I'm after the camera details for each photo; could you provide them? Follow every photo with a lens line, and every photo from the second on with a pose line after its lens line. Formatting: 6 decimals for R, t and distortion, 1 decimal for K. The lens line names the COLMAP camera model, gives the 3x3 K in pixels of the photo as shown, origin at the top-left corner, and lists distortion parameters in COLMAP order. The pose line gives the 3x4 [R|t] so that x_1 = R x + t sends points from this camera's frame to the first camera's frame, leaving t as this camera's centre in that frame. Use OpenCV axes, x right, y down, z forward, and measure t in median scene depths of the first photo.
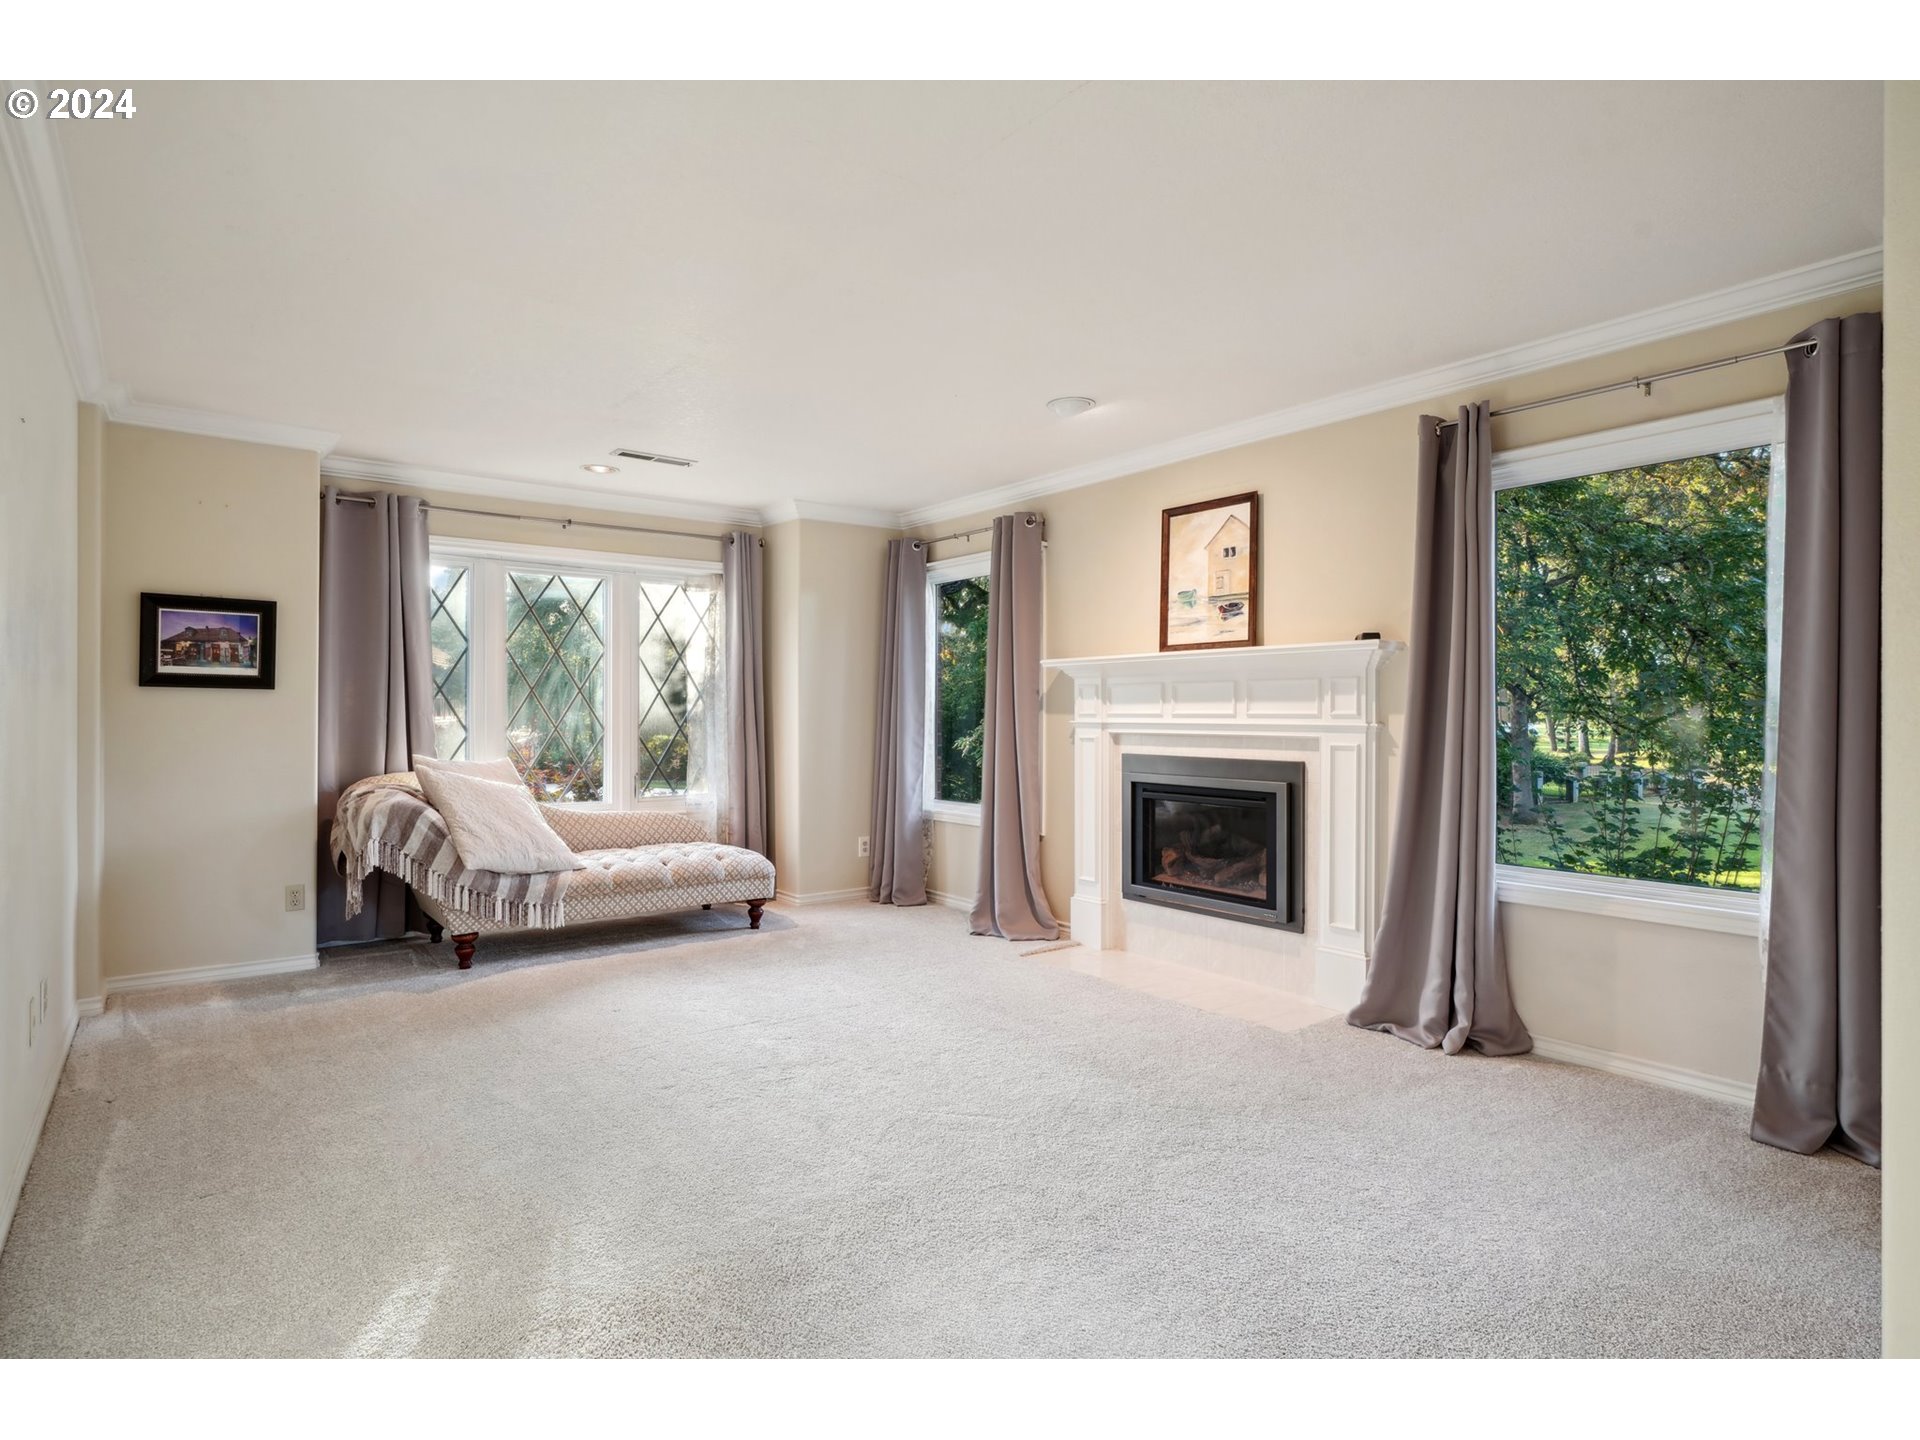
lens RADIAL K [[961.1, 0, 962.4], [0, 961.1, 720.2], [0, 0, 1]] dist [-0.000019, 0.000021]
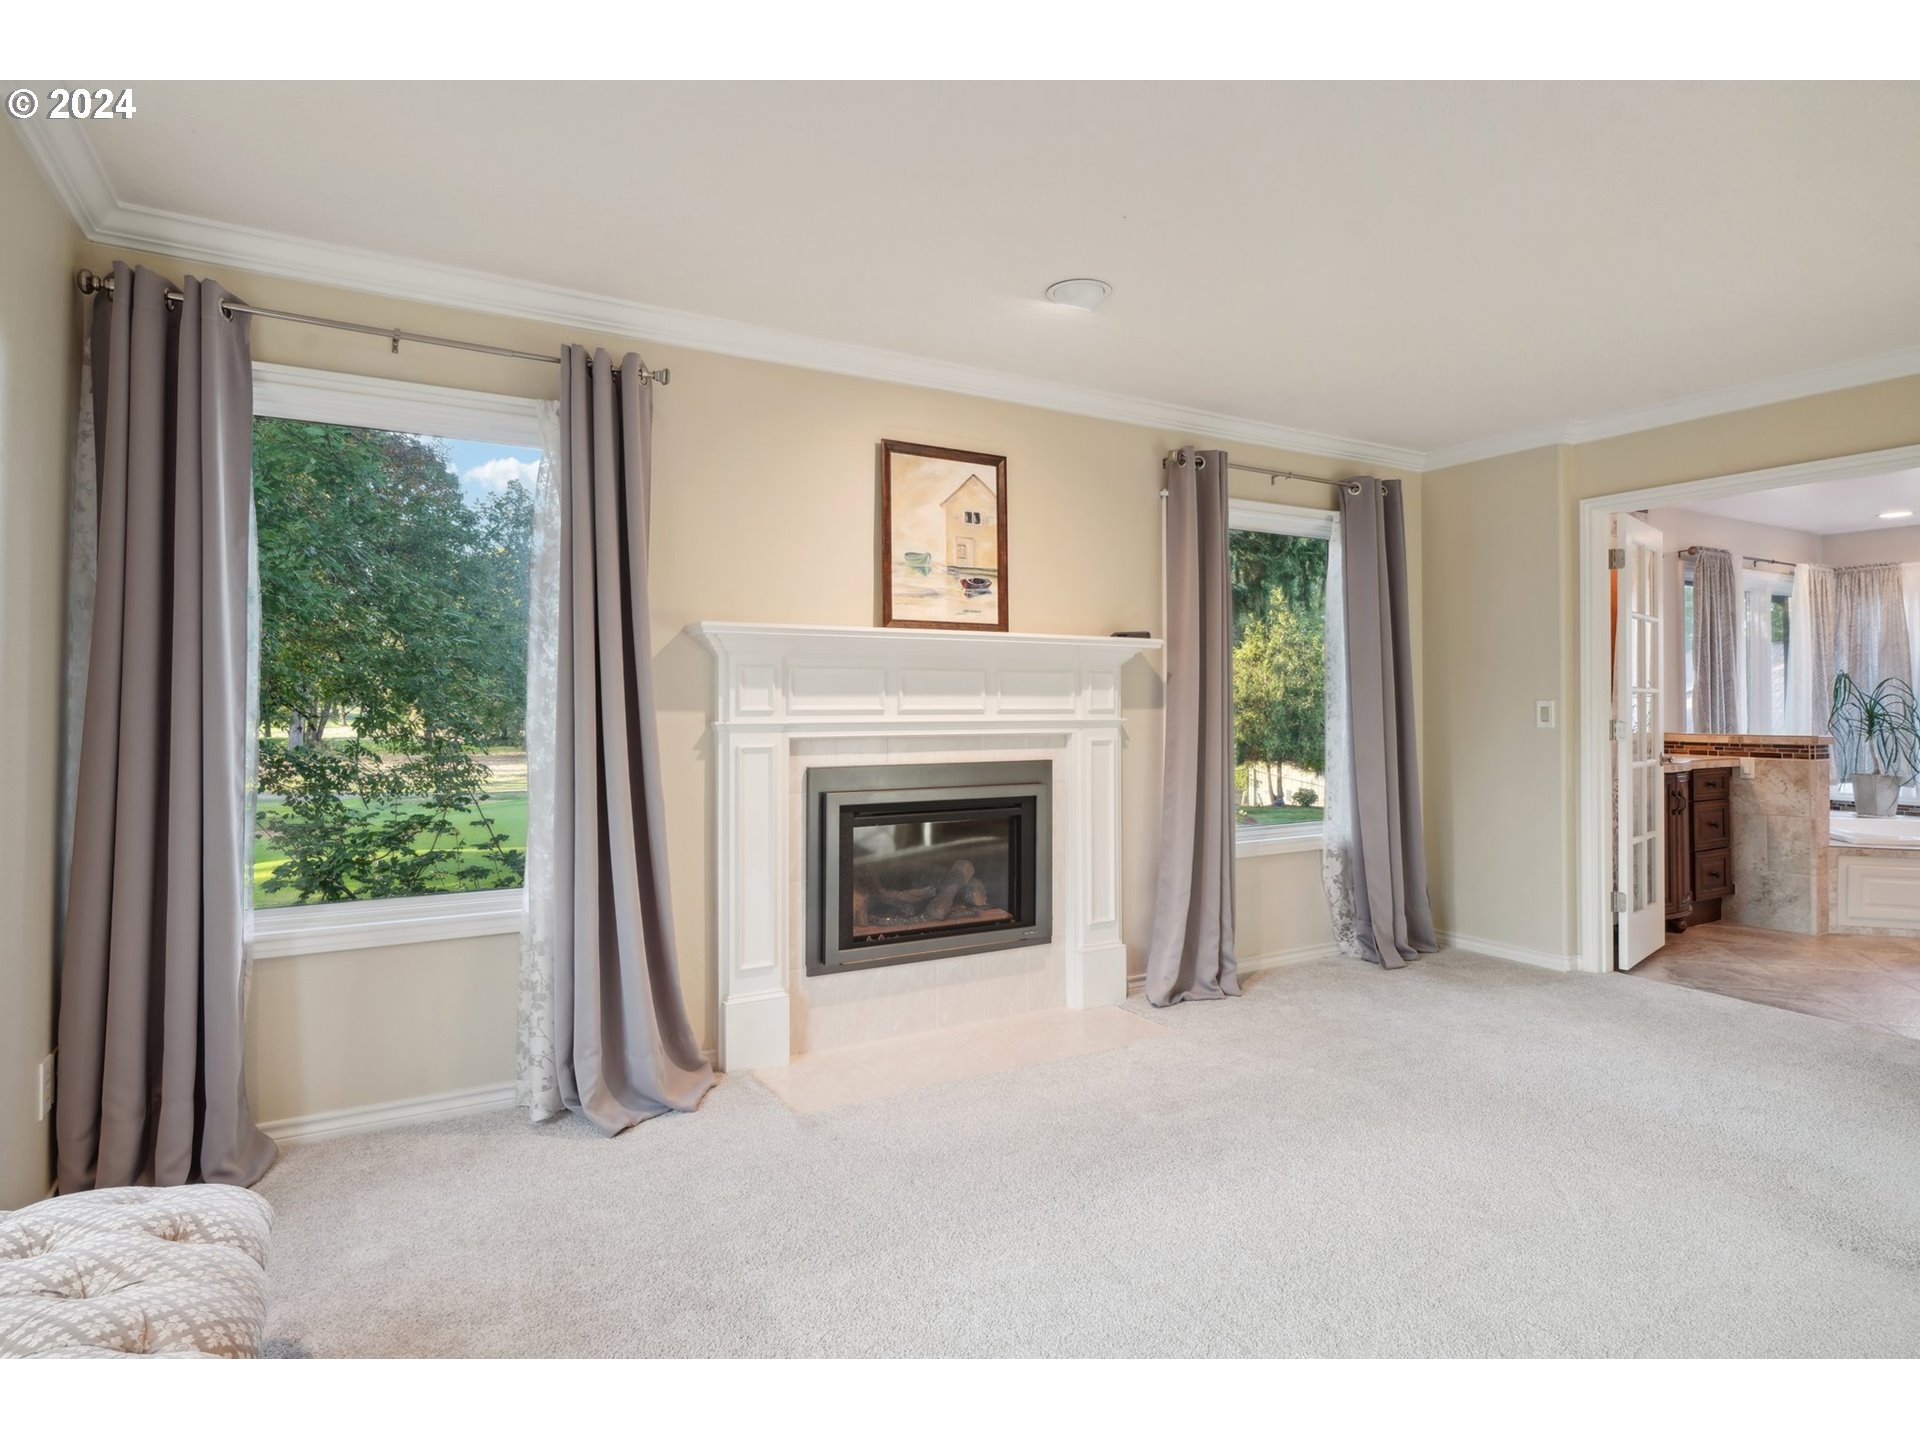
lens RADIAL K [[1164.2, 0, 962.9], [0, 1164.2, 706.2], [0, 0, 1]] dist [0.000610, 0.000434]
pose [[0.112350, 0.000277, 0.993669, -0.736540], [0.011282, 0.999935, -0.001554, -0.007704], [-0.993605, 0.011385, 0.112340, 0.891712]]
